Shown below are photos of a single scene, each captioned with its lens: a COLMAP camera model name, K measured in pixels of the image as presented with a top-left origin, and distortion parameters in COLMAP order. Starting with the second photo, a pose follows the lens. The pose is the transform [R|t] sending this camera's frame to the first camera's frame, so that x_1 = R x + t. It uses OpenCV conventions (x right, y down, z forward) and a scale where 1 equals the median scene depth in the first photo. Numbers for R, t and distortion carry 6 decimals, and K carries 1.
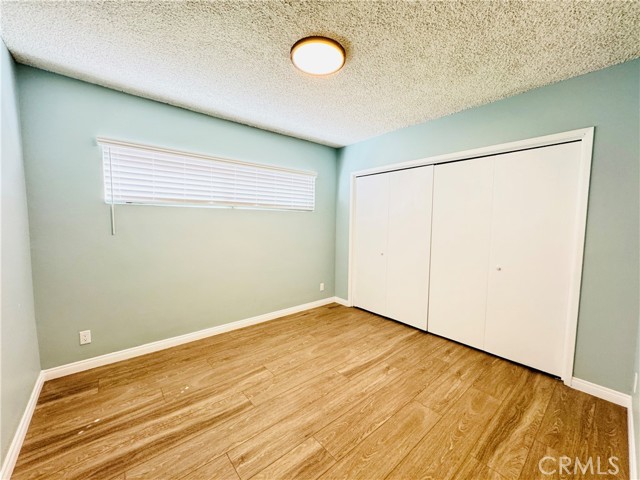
lens RADIAL K [[255.2, 0, 319.9], [0, 255.2, 240.5], [0, 0, 1]] dist [-0.000530, -0.000029]
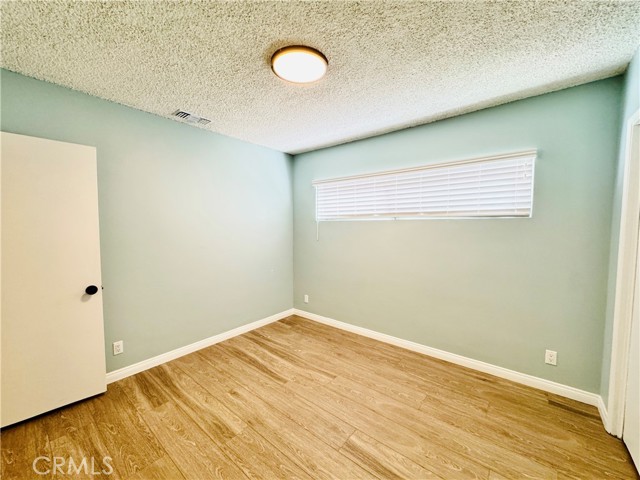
lens RADIAL K [[255.2, 0, 319.7], [0, 255.2, 241.7], [0, 0, 1]] dist [-0.000530, -0.000029]
pose [[0.182086, 0.048018, -0.982109, 0.751294], [-0.073964, 0.996646, 0.035016, -0.071738], [0.980497, 0.066265, 0.185027, 0.718582]]
